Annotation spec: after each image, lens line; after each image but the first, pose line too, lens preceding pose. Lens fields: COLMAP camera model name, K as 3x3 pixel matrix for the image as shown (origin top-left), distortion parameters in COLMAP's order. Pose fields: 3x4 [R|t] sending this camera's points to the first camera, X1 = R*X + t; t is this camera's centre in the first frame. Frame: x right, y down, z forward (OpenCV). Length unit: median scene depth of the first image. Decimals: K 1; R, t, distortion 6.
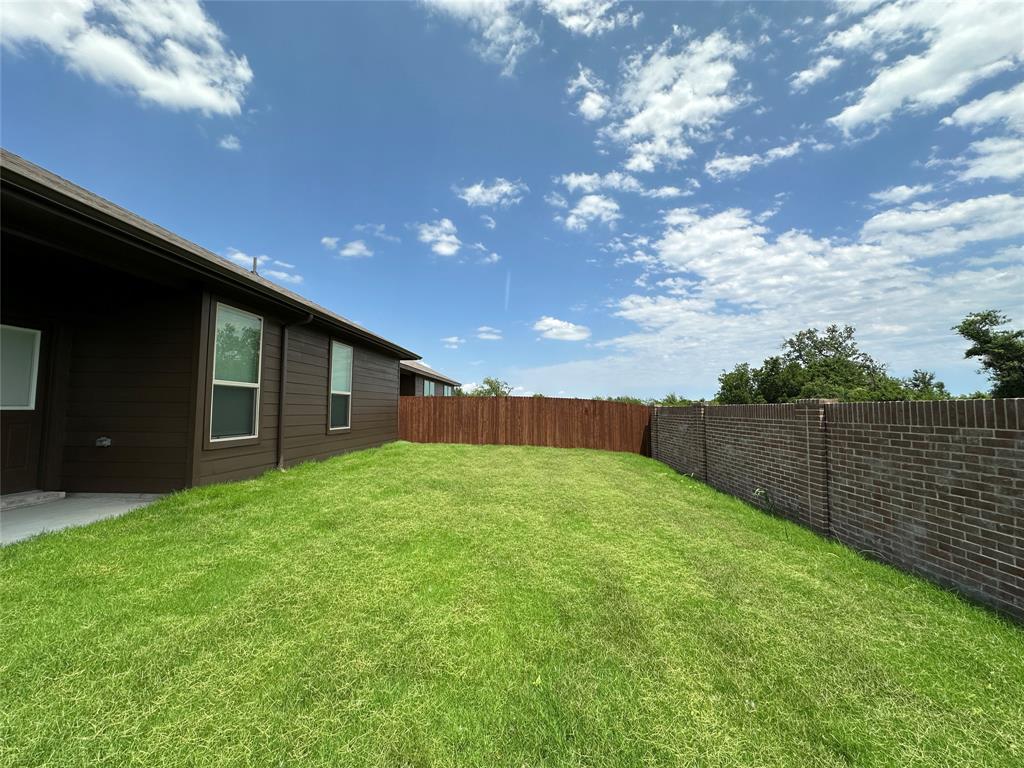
lens RADIAL K [[410.0, 0, 512.0], [0, 410.0, 384.0], [0, 0, 1]] dist [0.001324, 0.000046]
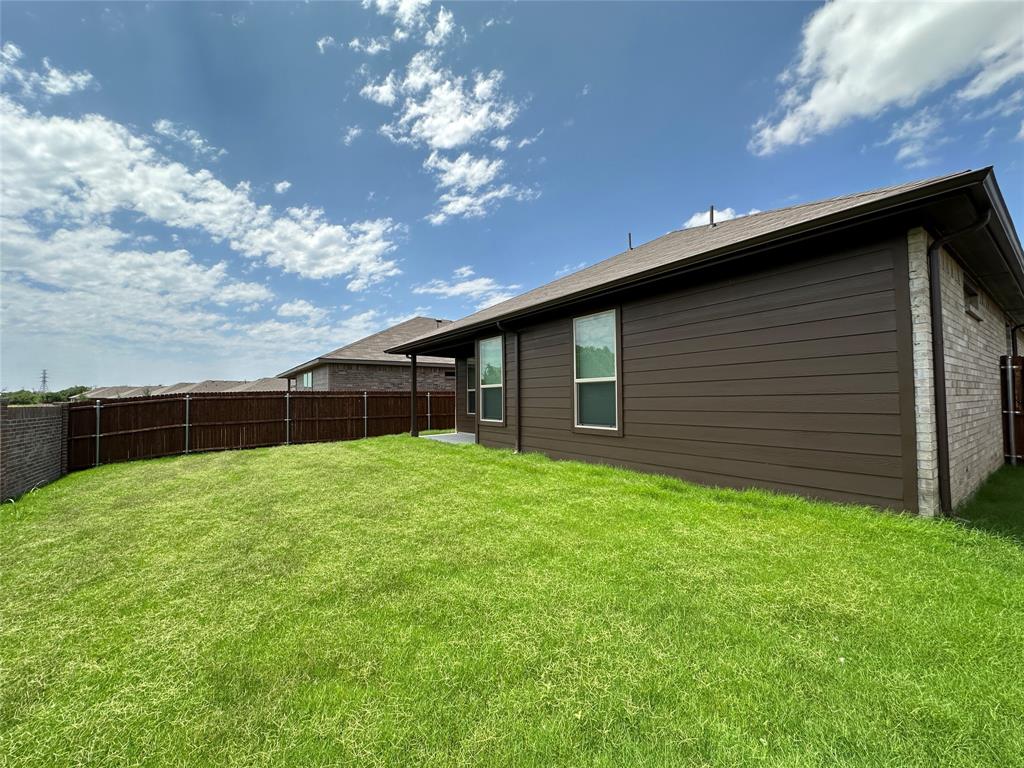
lens RADIAL K [[410.0, 0, 512.0], [0, 410.0, 384.0], [0, 0, 1]] dist [0.001324, 0.000046]
pose [[-0.773293, -0.036091, -0.633021, 0.224333], [0.031945, 0.994893, -0.095746, 0.124522], [0.633243, -0.094261, -0.768191, 1.932295]]
